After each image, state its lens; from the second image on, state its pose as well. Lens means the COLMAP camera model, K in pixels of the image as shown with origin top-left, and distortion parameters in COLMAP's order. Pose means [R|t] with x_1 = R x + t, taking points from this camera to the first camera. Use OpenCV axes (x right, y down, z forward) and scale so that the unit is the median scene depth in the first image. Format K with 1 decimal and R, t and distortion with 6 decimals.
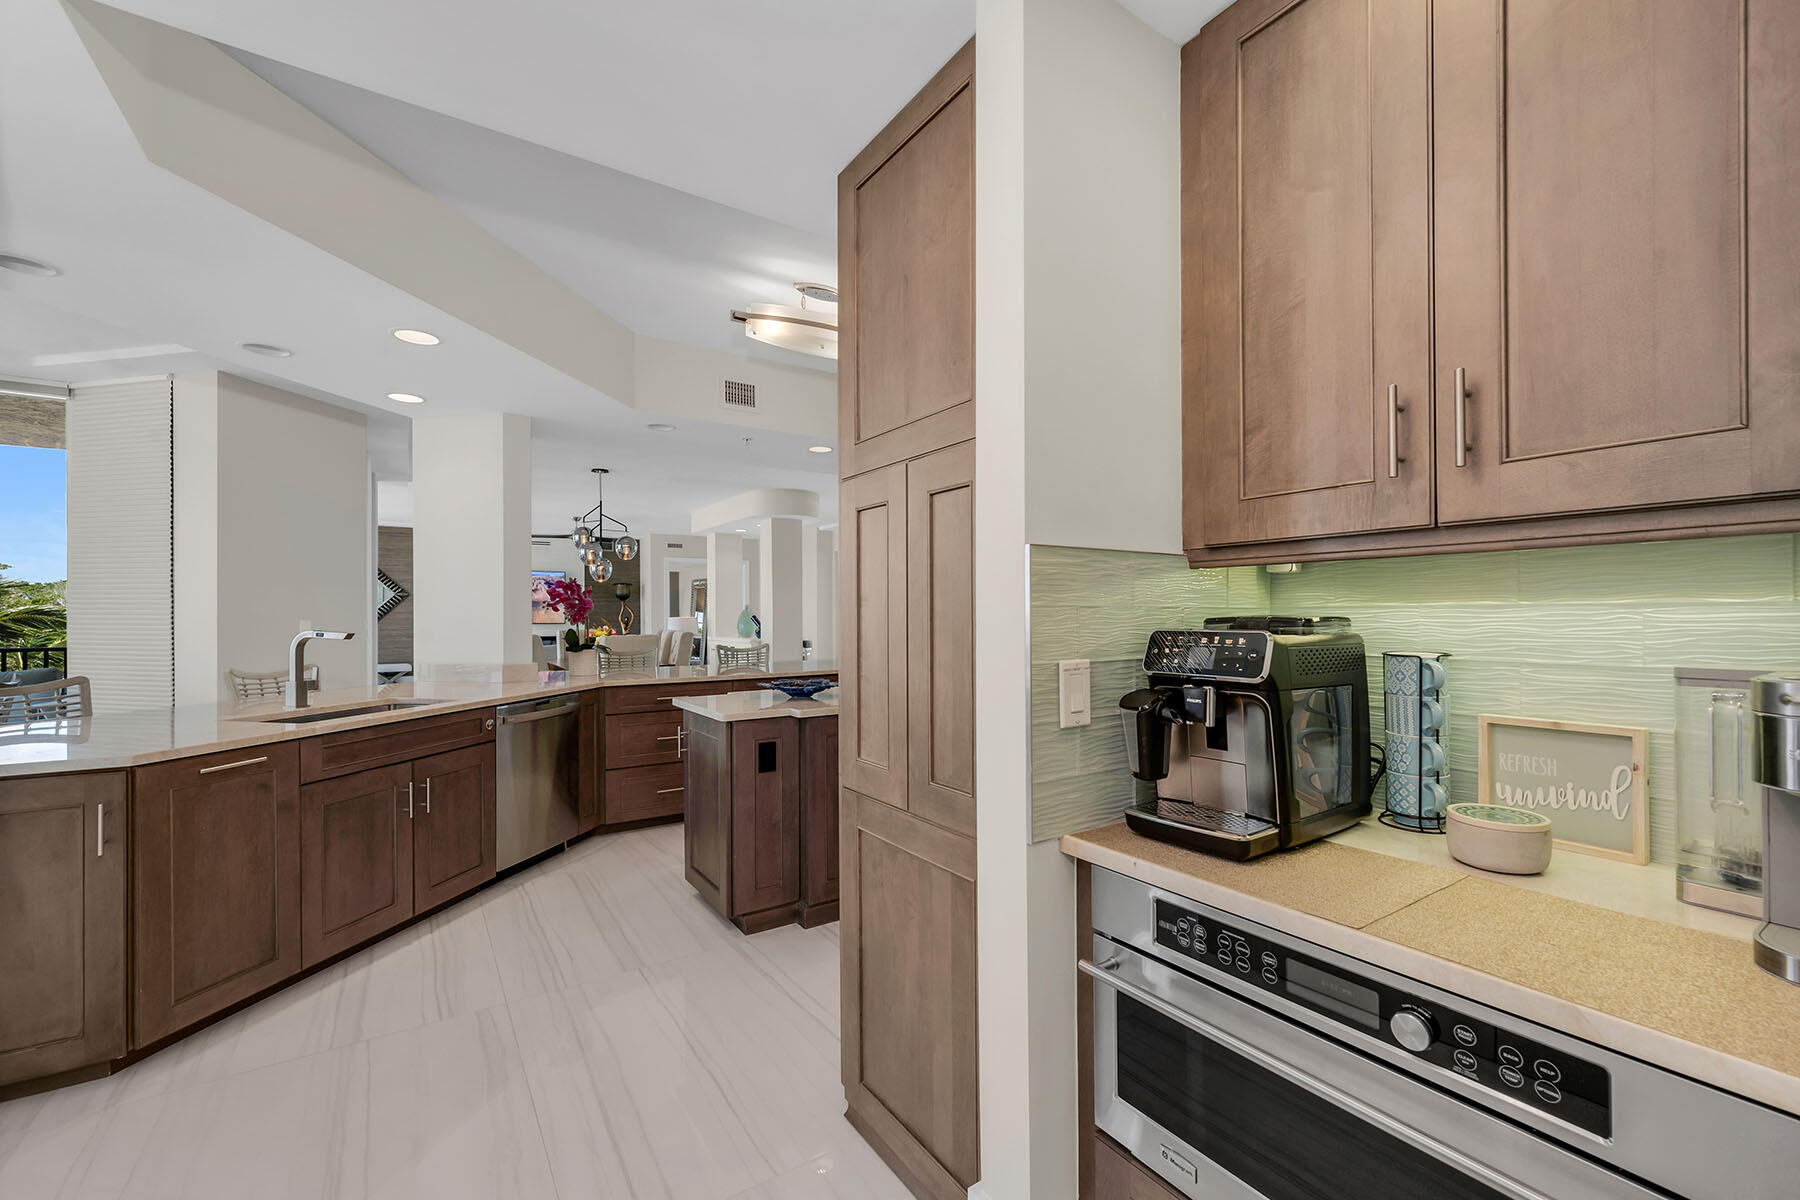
lens RADIAL K [[732.7, 0, 897.2], [0, 732.7, 617.8], [0, 0, 1]] dist [-0.005025, 0.001349]
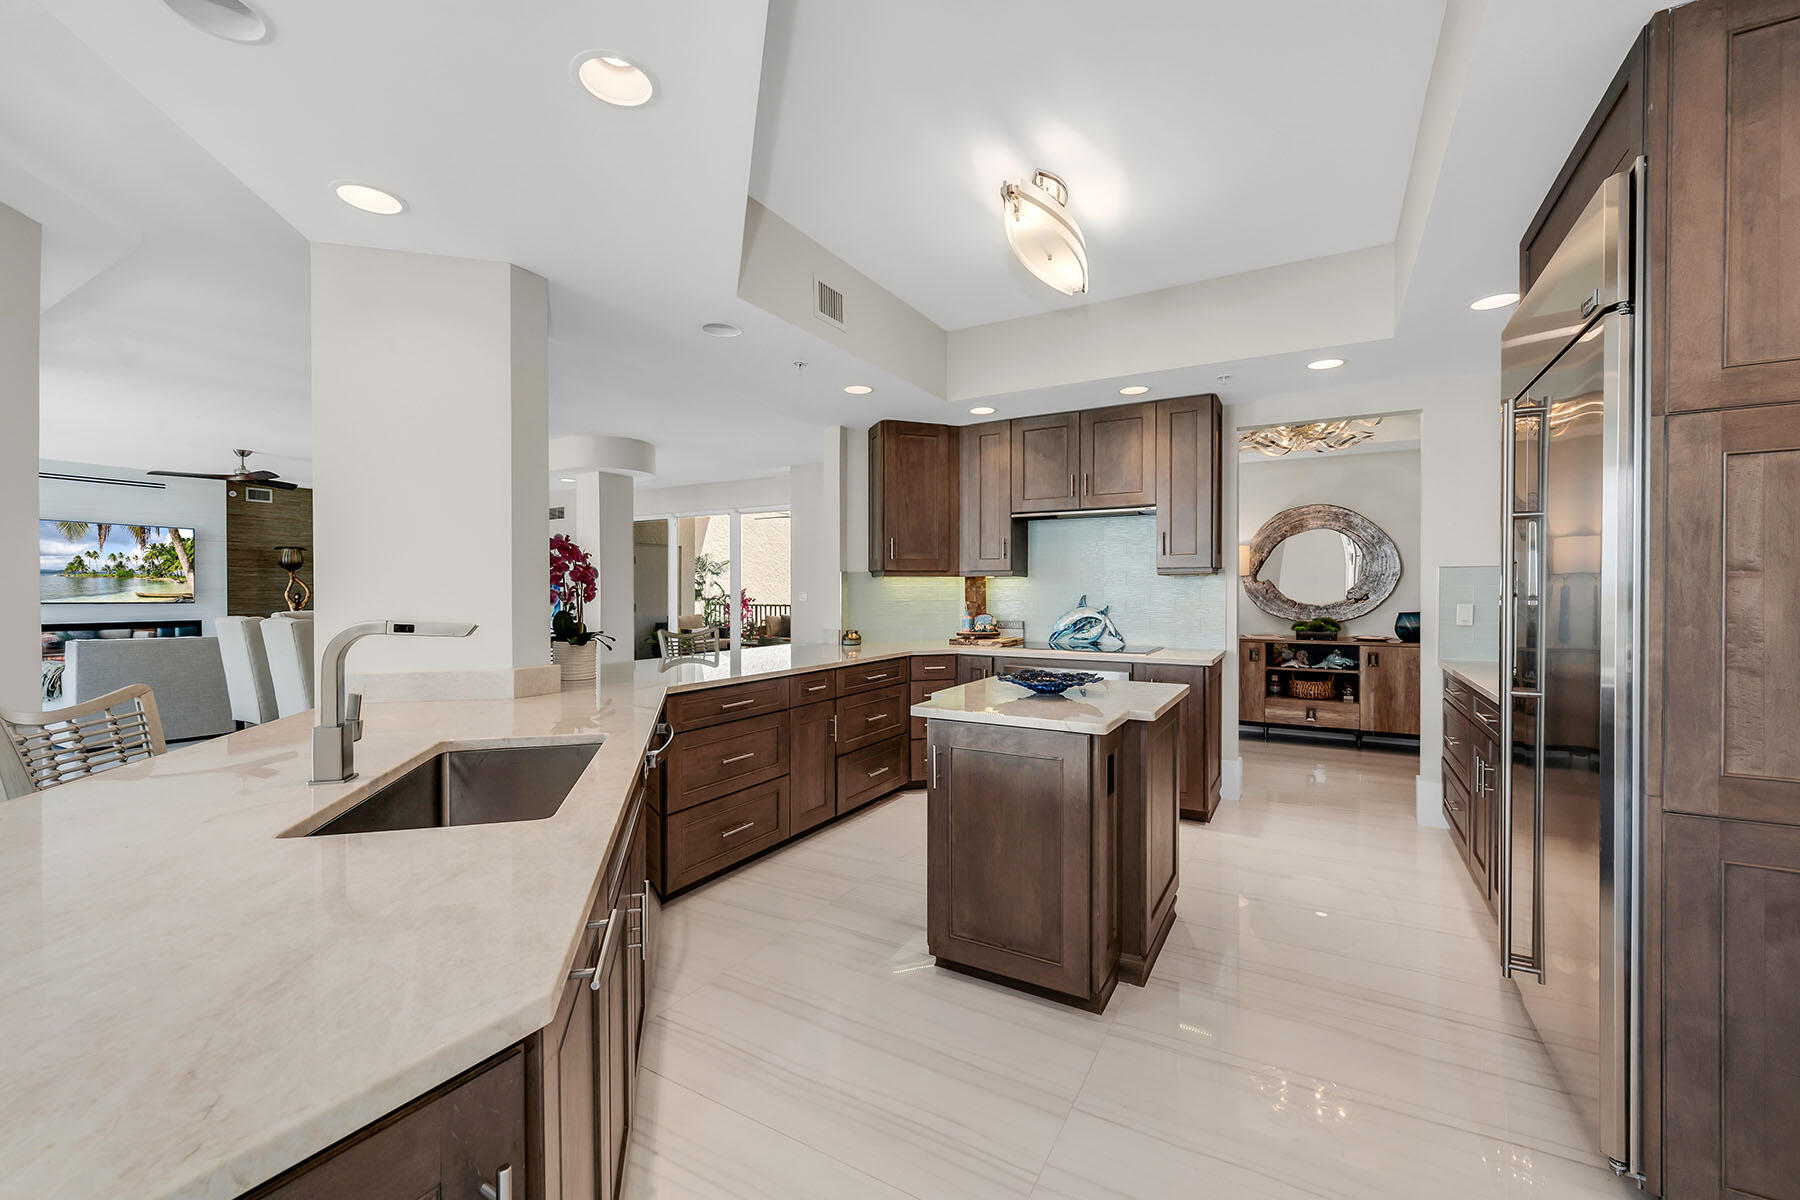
lens RADIAL K [[732.7, 0, 895.5], [0, 732.7, 596.5], [0, 0, 1]] dist [-0.005025, 0.001349]
pose [[0.900550, -0.003147, 0.434742, -0.492769], [0.001507, 0.999990, 0.004115, -0.000710], [-0.434751, -0.003051, 0.900546, 0.280609]]
